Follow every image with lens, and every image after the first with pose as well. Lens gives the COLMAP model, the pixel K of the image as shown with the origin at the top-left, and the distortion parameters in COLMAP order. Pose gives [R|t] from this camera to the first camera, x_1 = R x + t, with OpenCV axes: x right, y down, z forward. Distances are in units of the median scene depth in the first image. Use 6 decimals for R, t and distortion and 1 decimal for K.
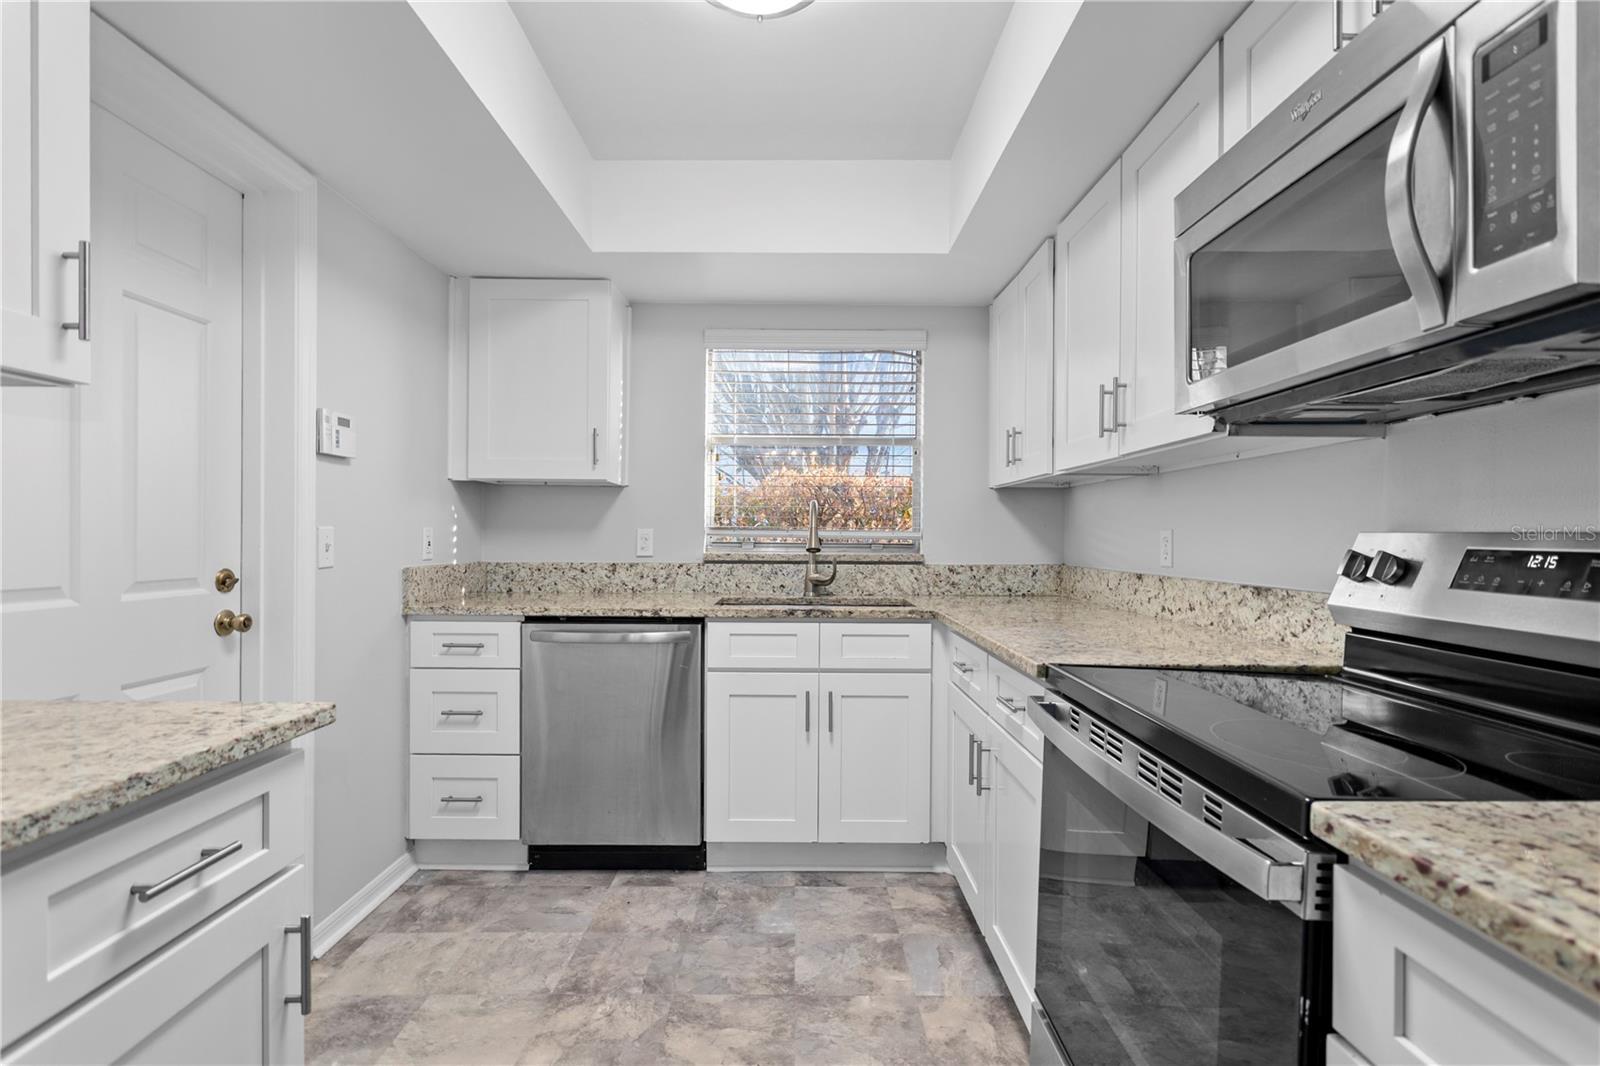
lens RADIAL K [[763.7, 0, 802.2], [0, 763.7, 540.3], [0, 0, 1]] dist [-0.009016, 0.009047]
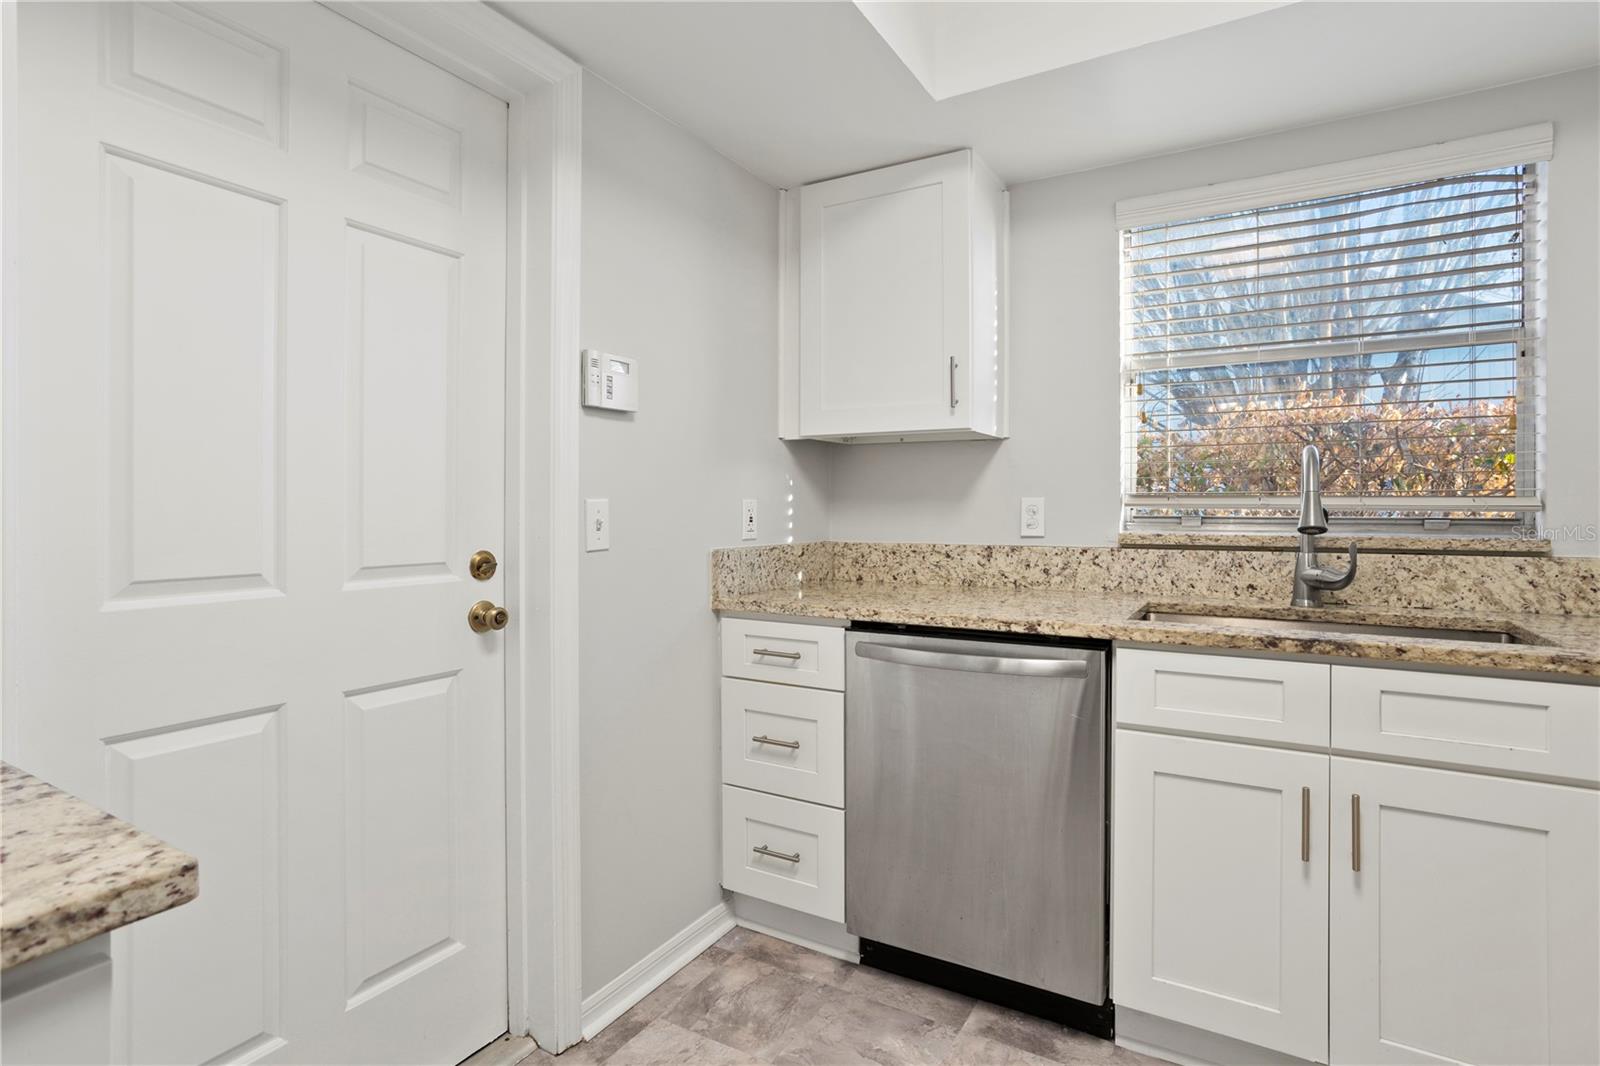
lens RADIAL K [[801.2, 0, 804.3], [0, 801.2, 506.9], [0, 0, 1]] dist [-0.064543, 0.040070]
pose [[0.859444, -0.008255, -0.511164, -0.013522], [0.004159, 0.999949, -0.009156, -0.000923], [0.511213, 0.005743, 0.859435, 0.329083]]
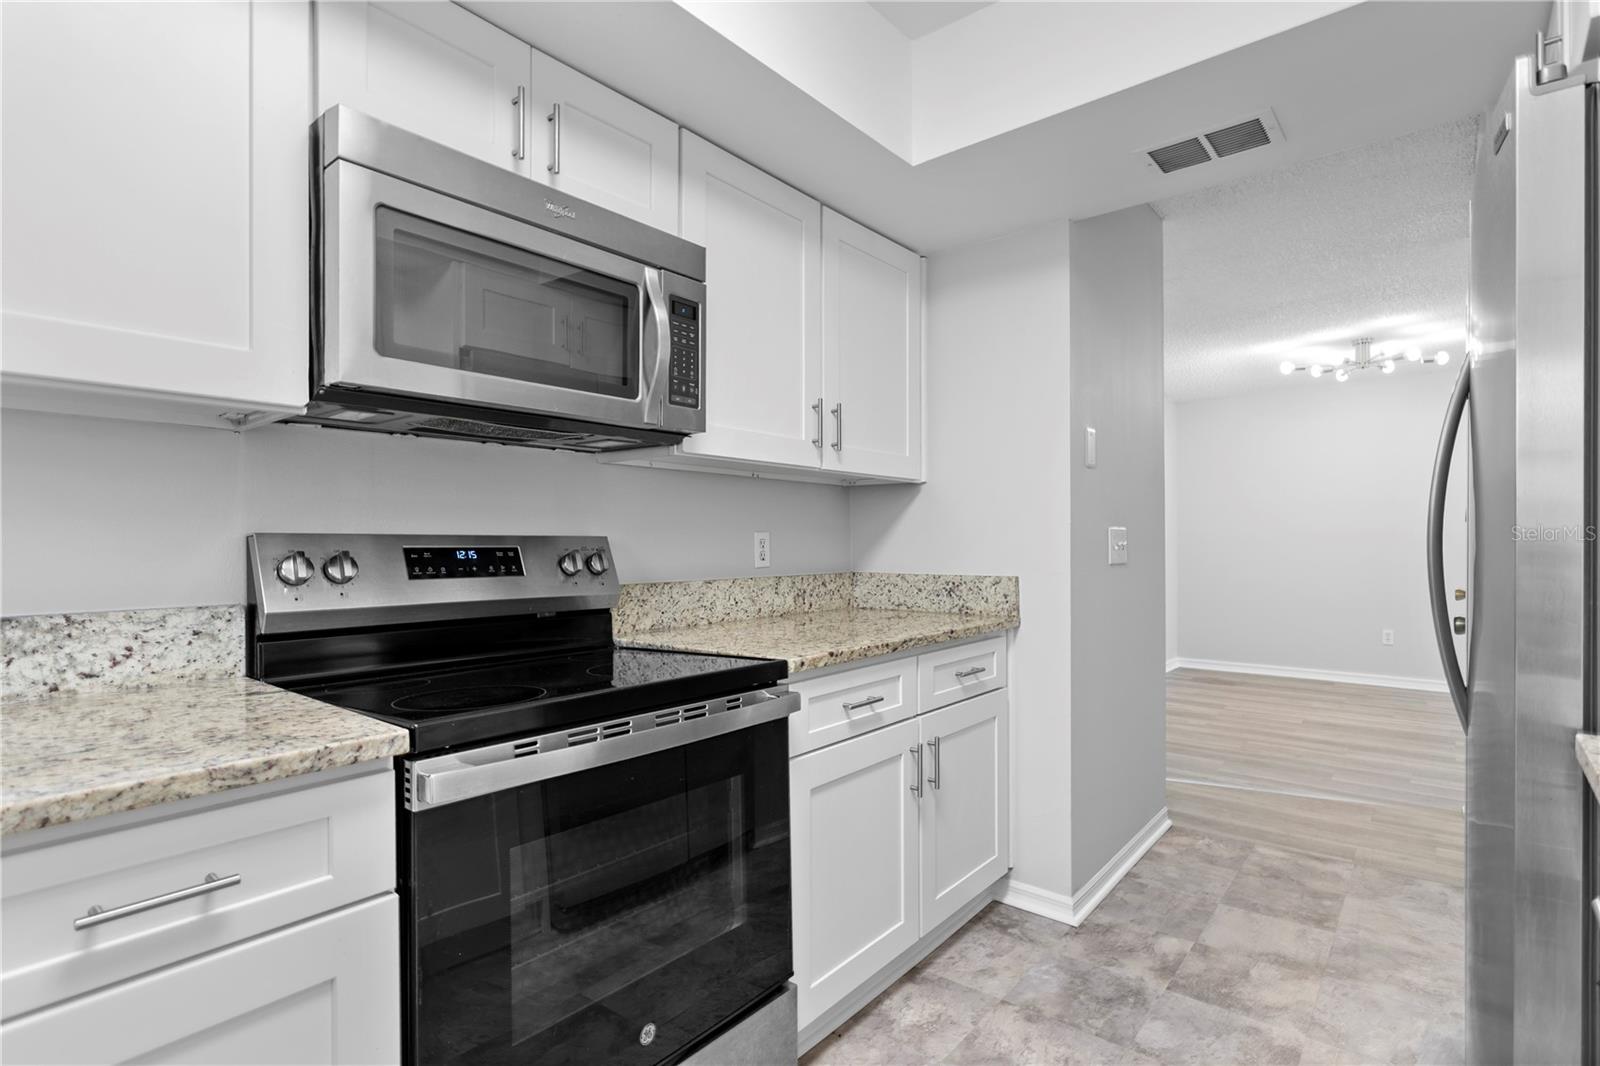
lens RADIAL K [[798.0, 0, 789.7], [0, 798.0, 538.8], [0, 0, 1]] dist [-0.000353, 0.001209]
pose [[-0.760681, -0.000981, 0.649126, -0.225201], [0.002615, 0.999986, 0.004576, -0.003720], [-0.649121, 0.005178, -0.760667, 0.757761]]
